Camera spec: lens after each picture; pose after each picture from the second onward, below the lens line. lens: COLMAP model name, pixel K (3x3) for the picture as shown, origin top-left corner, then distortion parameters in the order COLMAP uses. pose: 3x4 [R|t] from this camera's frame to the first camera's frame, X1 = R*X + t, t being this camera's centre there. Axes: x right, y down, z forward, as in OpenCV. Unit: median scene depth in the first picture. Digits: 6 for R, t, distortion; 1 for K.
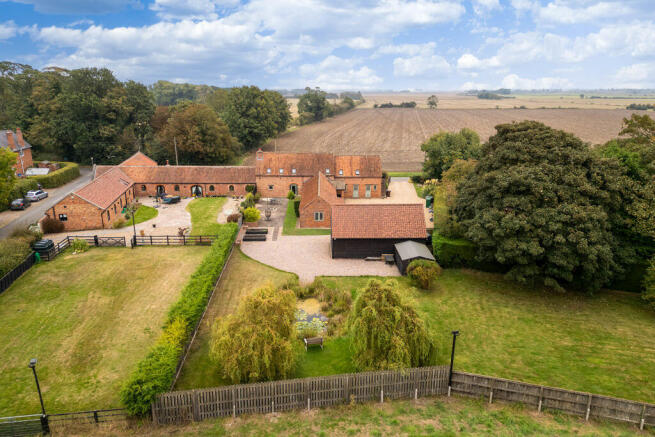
lens RADIAL K [[453.5, 0, 327.5], [0, 453.5, 218.5], [0, 0, 1]] dist [0.036448, -0.001419]
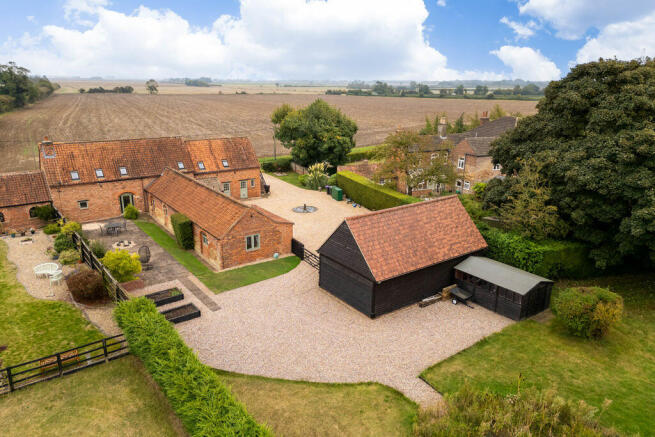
lens RADIAL K [[453.5, 0, 327.5], [0, 453.5, 218.5], [0, 0, 1]] dist [0.036448, -0.001419]
pose [[0.819767, -0.161179, 0.549548, -0.191916], [0.148232, 0.986595, 0.068242, -0.045336], [-0.553181, 0.025518, 0.832671, 0.365147]]
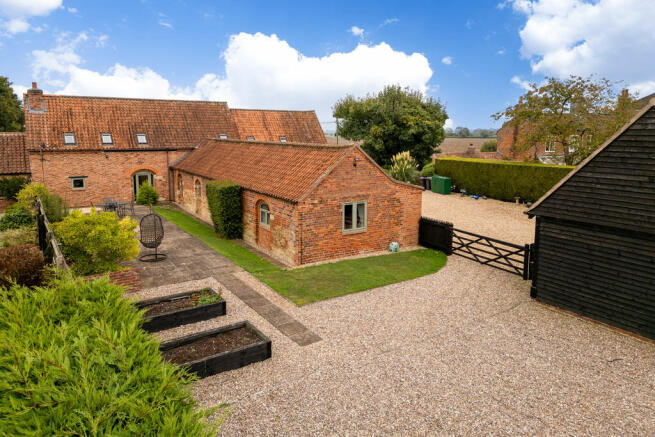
lens RADIAL K [[459.8, 0, 327.7], [0, 459.8, 187.3], [0, 0, 1]] dist [0.043527, -0.002703]
pose [[0.860109, -0.068127, 0.505540, -0.142511], [0.141061, 0.984161, -0.107370, 0.005074], [-0.490218, 0.163662, 0.856097, 0.576024]]
